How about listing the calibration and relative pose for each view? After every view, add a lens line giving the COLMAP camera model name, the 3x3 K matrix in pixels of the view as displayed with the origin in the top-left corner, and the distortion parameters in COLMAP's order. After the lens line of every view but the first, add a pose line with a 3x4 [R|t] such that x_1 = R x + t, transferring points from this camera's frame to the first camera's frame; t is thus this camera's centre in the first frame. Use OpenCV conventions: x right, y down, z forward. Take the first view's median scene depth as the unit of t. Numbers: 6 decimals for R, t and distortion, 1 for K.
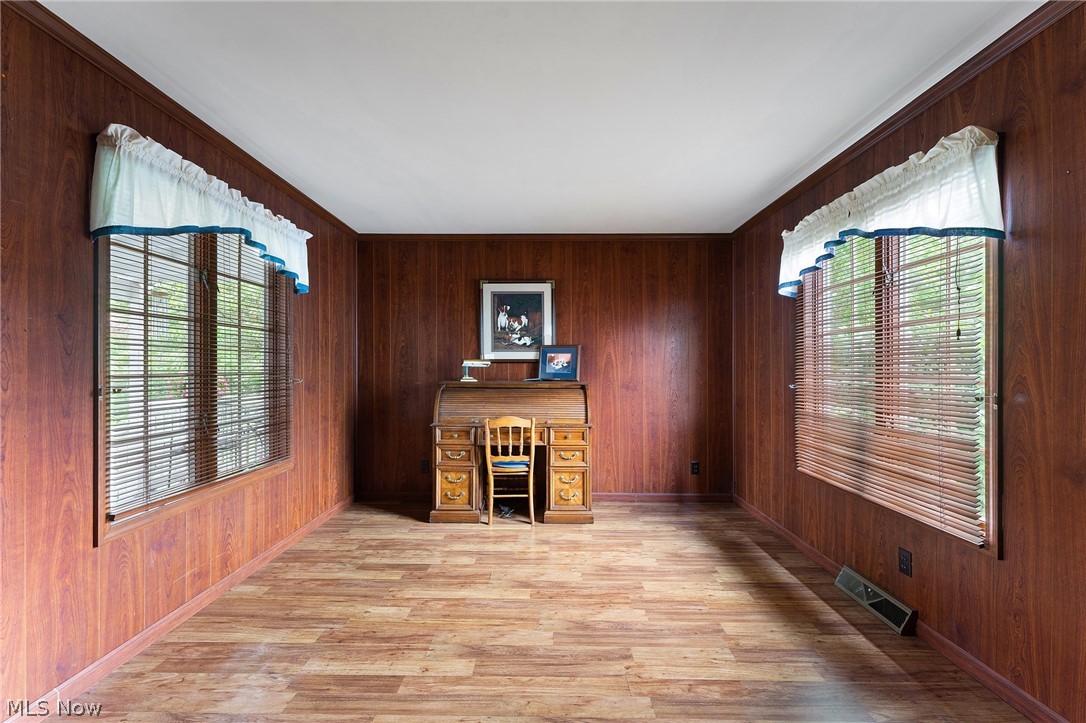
lens RADIAL K [[433.7, 0, 540.4], [0, 433.7, 366.8], [0, 0, 1]] dist [0.002797, 0.000182]
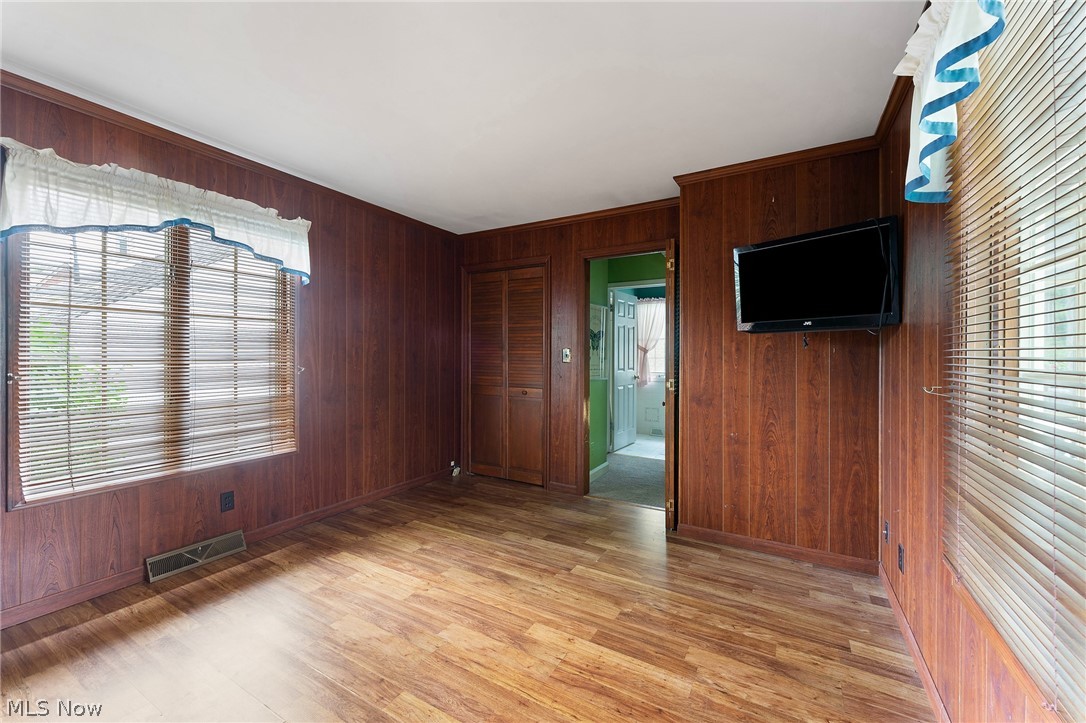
lens RADIAL K [[433.7, 0, 540.4], [0, 433.7, 355.3], [0, 0, 1]] dist [0.002797, 0.000182]
pose [[-0.869831, -0.011398, 0.493218, -0.708962], [-0.010747, 0.999934, 0.004154, -0.003845], [-0.493232, -0.001688, -0.869896, 1.940894]]
